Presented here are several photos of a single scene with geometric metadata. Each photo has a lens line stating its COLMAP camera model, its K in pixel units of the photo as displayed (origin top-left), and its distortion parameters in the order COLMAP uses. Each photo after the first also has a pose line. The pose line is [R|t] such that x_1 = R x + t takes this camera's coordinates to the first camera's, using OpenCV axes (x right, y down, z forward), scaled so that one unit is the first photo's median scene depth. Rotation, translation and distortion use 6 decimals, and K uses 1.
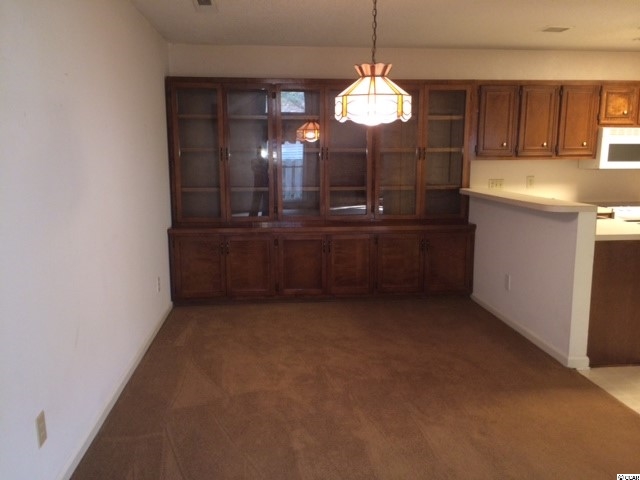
lens RADIAL K [[552.9, 0, 316.5], [0, 552.9, 238.6], [0, 0, 1]] dist [0.105167, -0.135038]
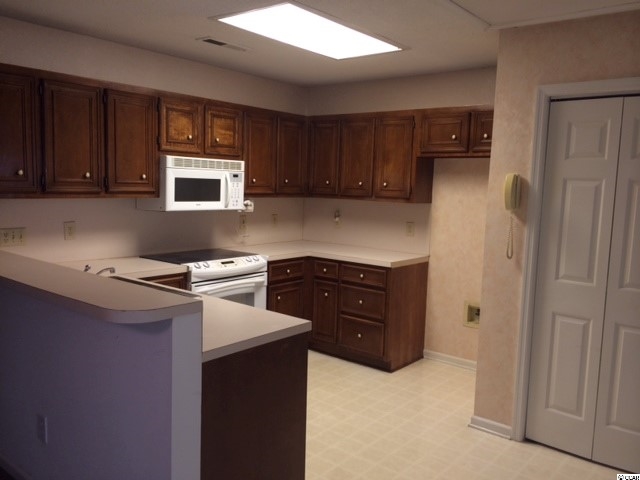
lens RADIAL K [[552.9, 0, 316.5], [0, 552.9, 238.6], [0, 0, 1]] dist [0.105167, -0.135038]
pose [[0.709792, -0.052368, 0.702462, 0.134763], [0.078079, 0.996937, -0.004574, -0.071159], [-0.700071, 0.058094, 0.711707, 0.356887]]
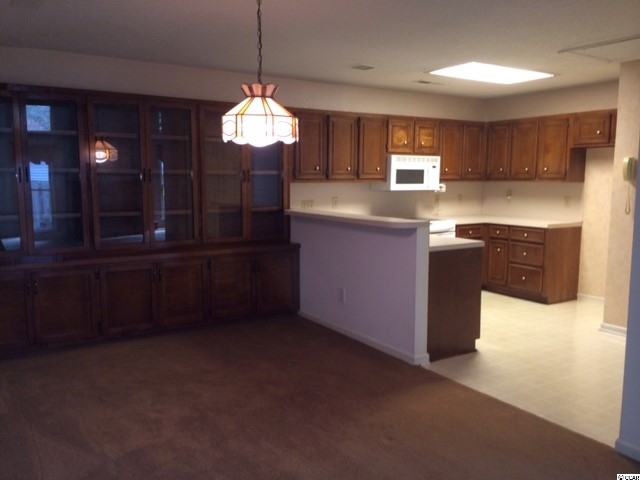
lens RADIAL K [[552.9, 0, 316.5], [0, 552.9, 238.6], [0, 0, 1]] dist [0.105167, -0.135038]
pose [[0.894564, -0.047474, 0.444411, -0.147477], [0.065803, 0.997496, -0.025900, -0.005541], [-0.442069, 0.052412, 0.895448, 0.050815]]
